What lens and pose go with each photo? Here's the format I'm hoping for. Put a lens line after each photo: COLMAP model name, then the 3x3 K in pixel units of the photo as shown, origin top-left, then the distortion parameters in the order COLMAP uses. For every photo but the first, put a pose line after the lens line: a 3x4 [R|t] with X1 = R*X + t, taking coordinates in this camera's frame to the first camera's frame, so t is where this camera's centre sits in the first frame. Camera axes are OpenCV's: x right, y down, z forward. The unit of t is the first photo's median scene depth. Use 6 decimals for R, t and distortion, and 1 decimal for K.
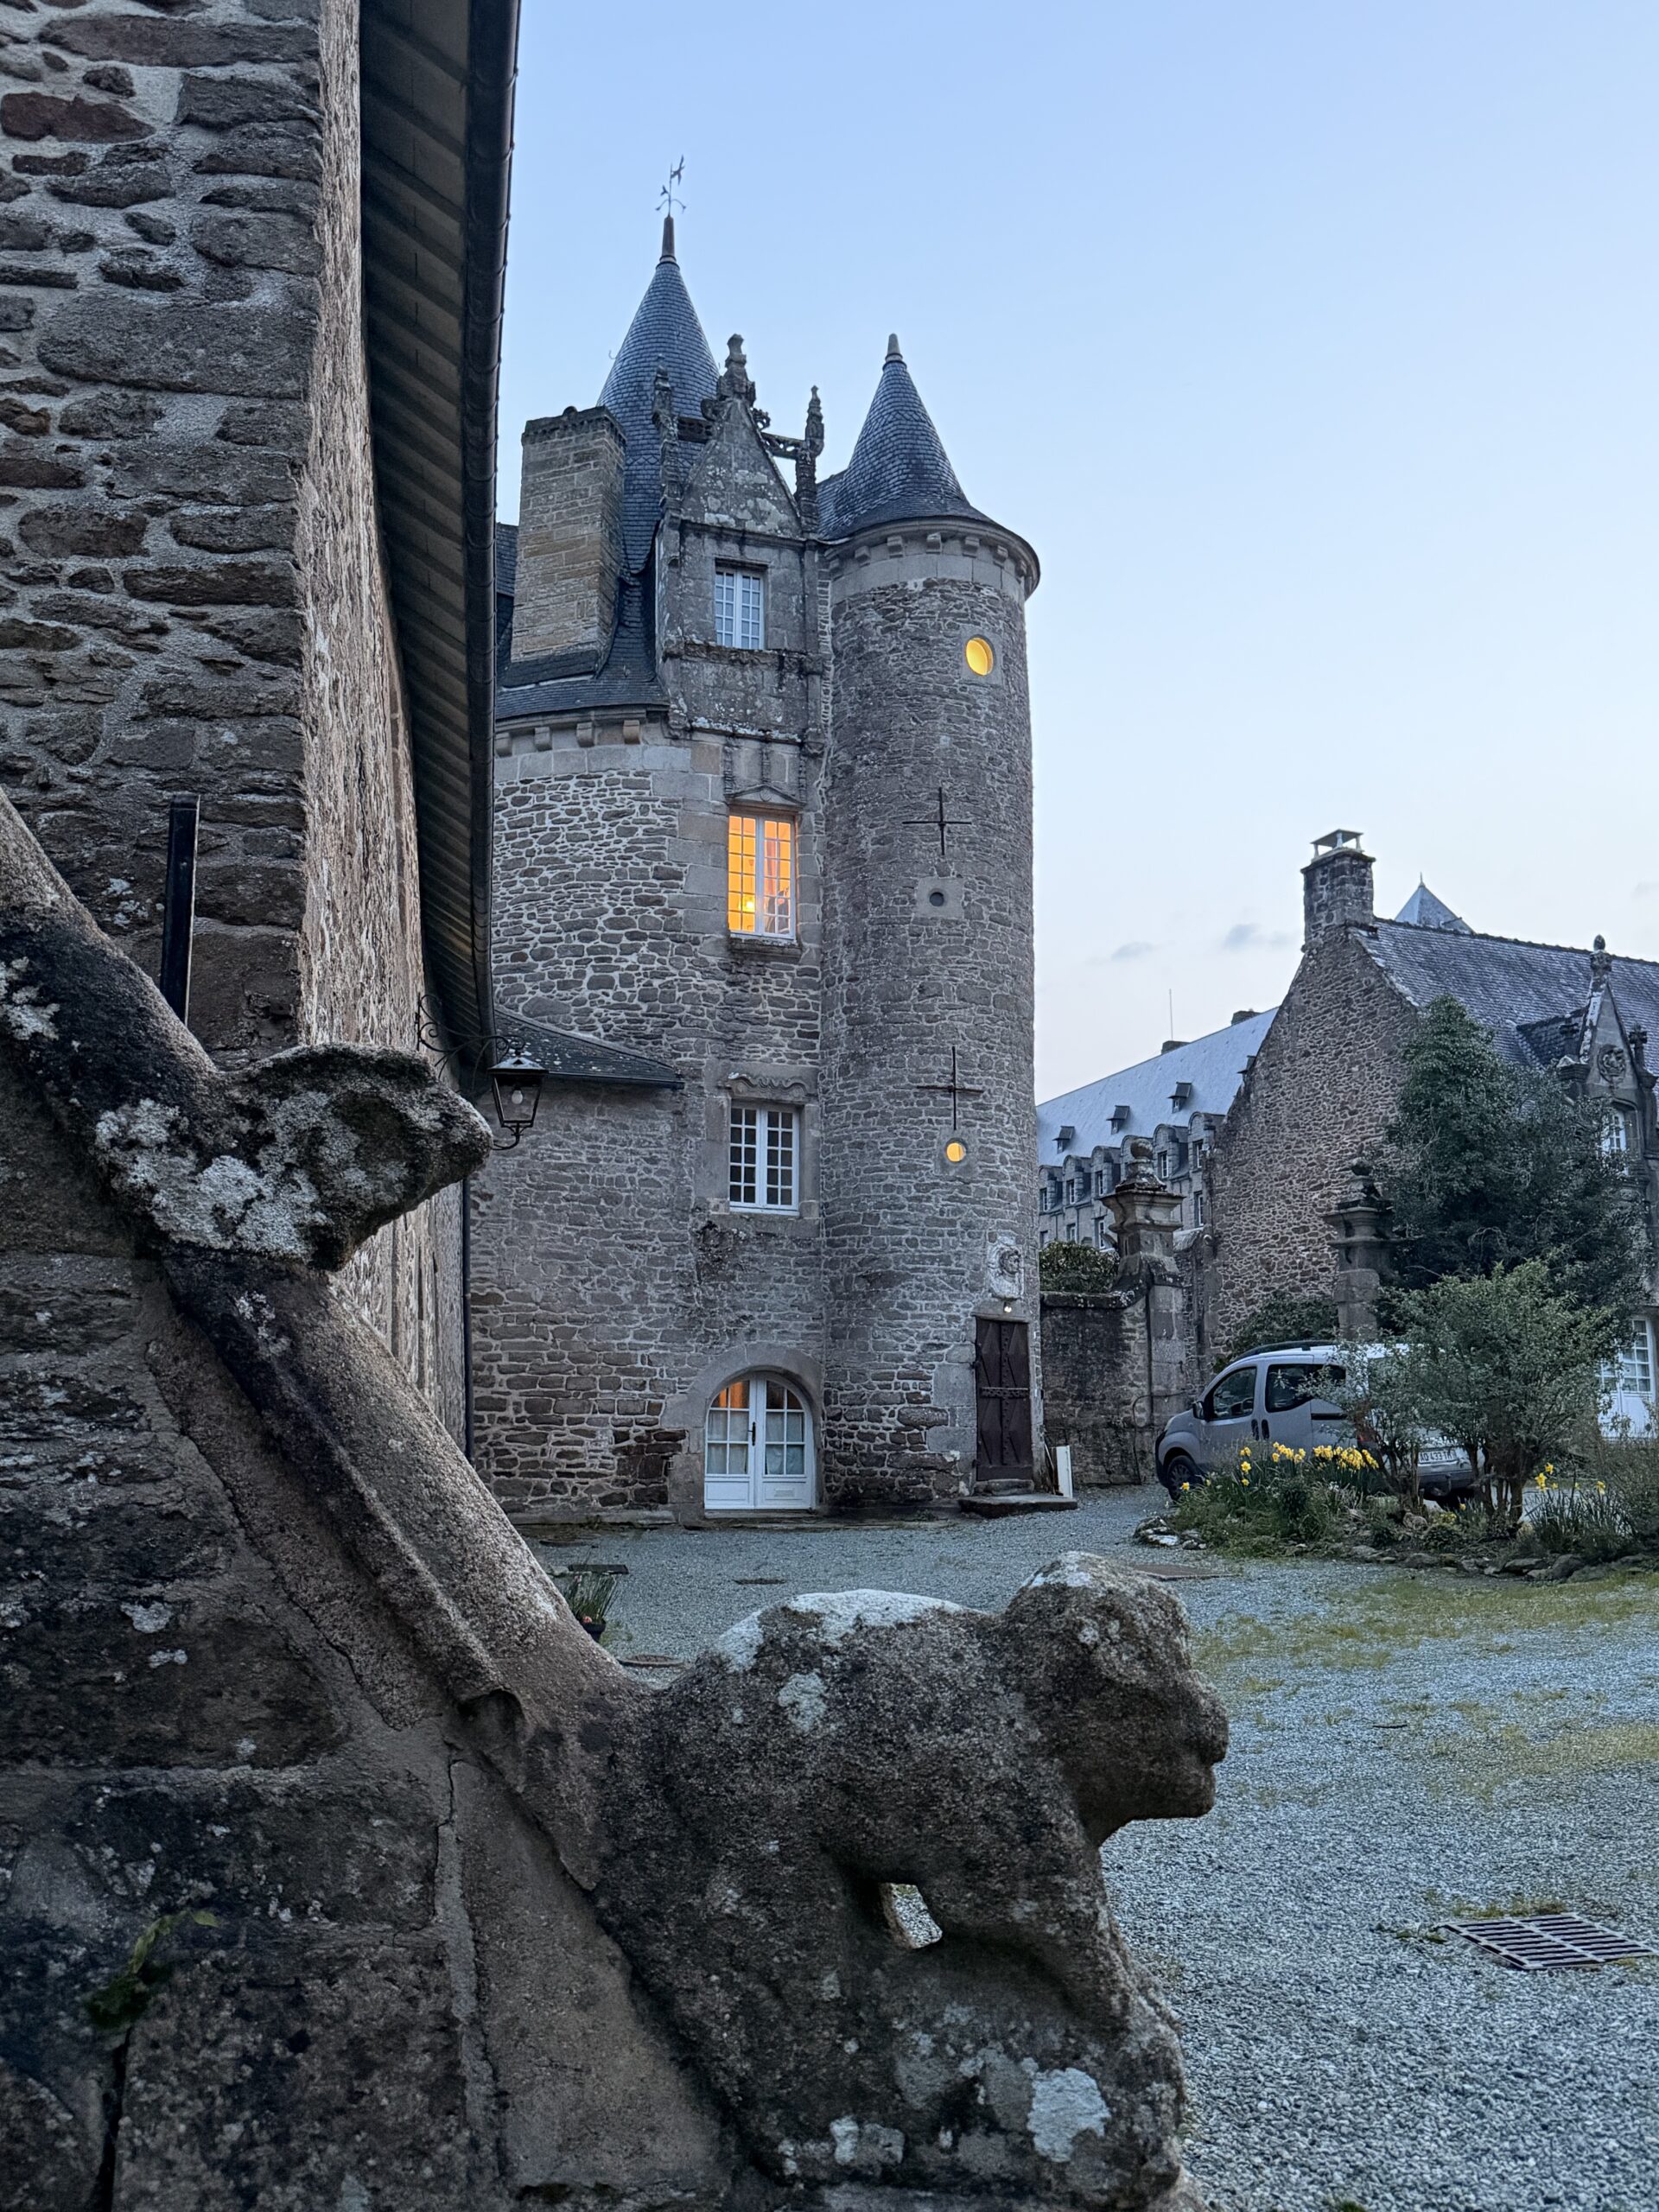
lens RADIAL K [[1760.1, 0, 828.9], [0, 1760.1, 1108.6], [0, 0, 1]] dist [0.062085, -0.019178]
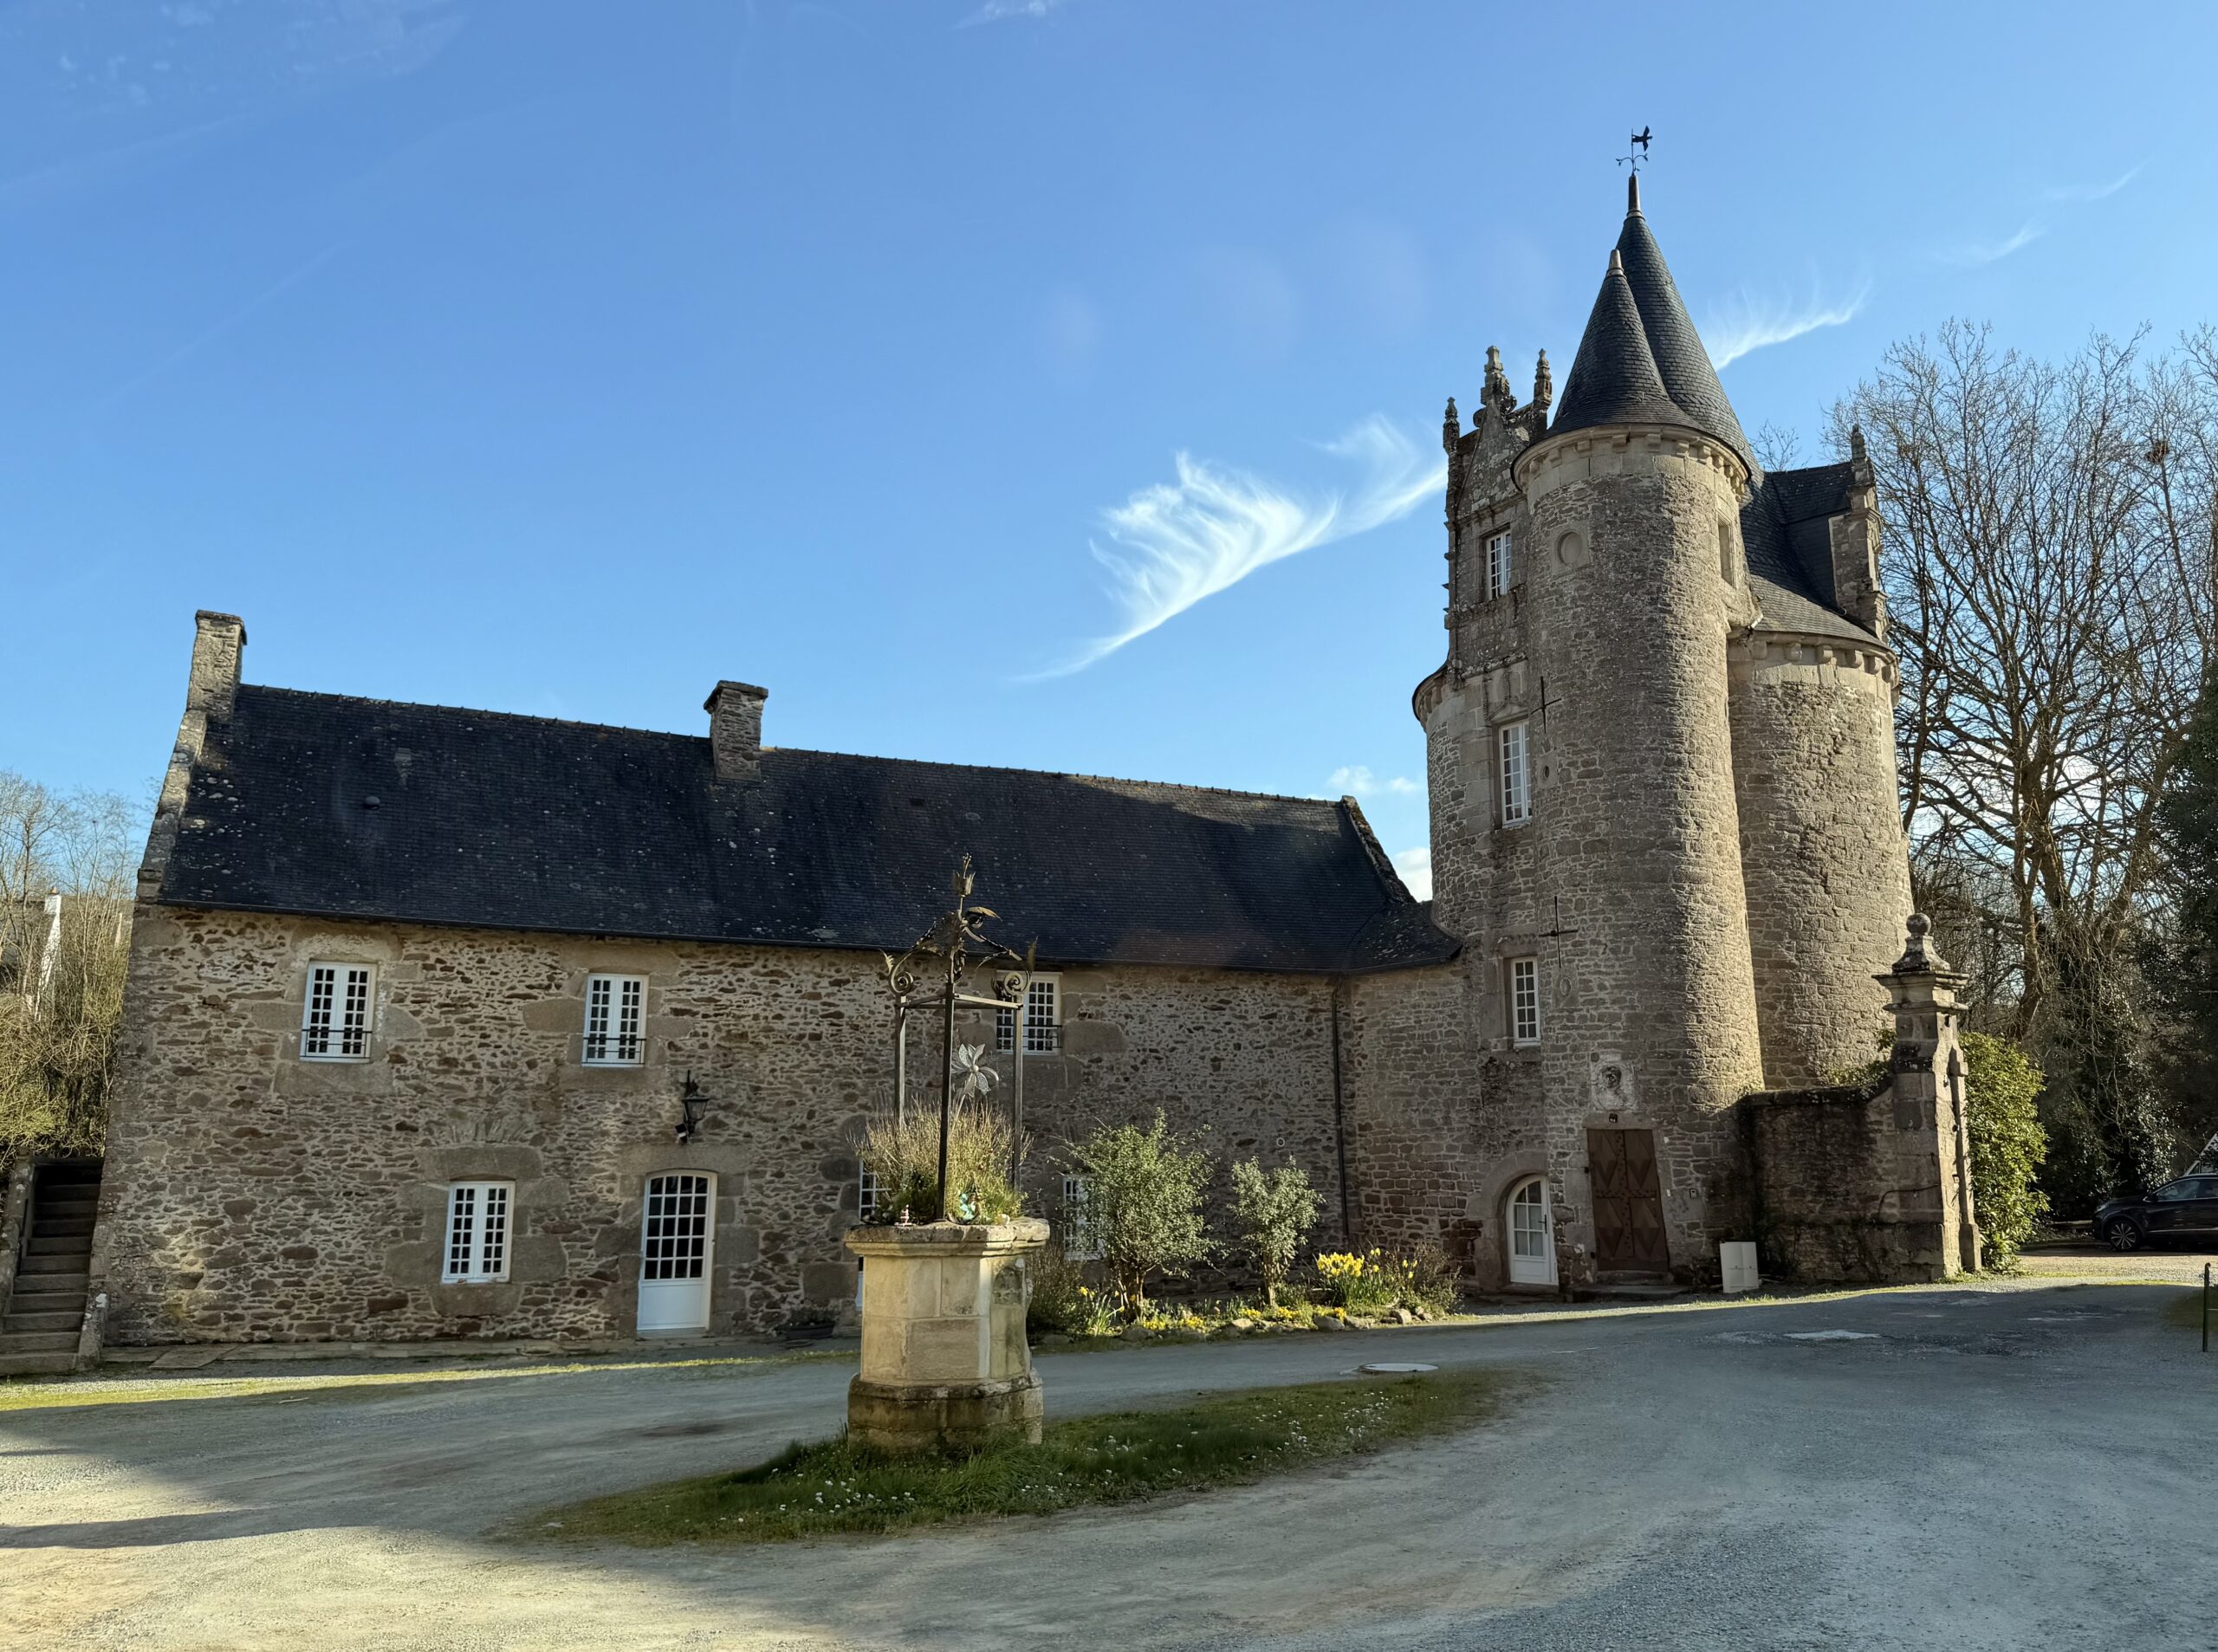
lens RADIAL K [[1555.8, 0, 1109.4], [0, 1555.8, 828.1], [0, 0, 1]] dist [-0.003037, -0.002883]
pose [[0.310944, -0.209242, -0.927109, 0.943425], [0.178006, 0.971025, -0.159452, 0.032781], [0.933610, -0.115450, 0.339181, 0.369824]]
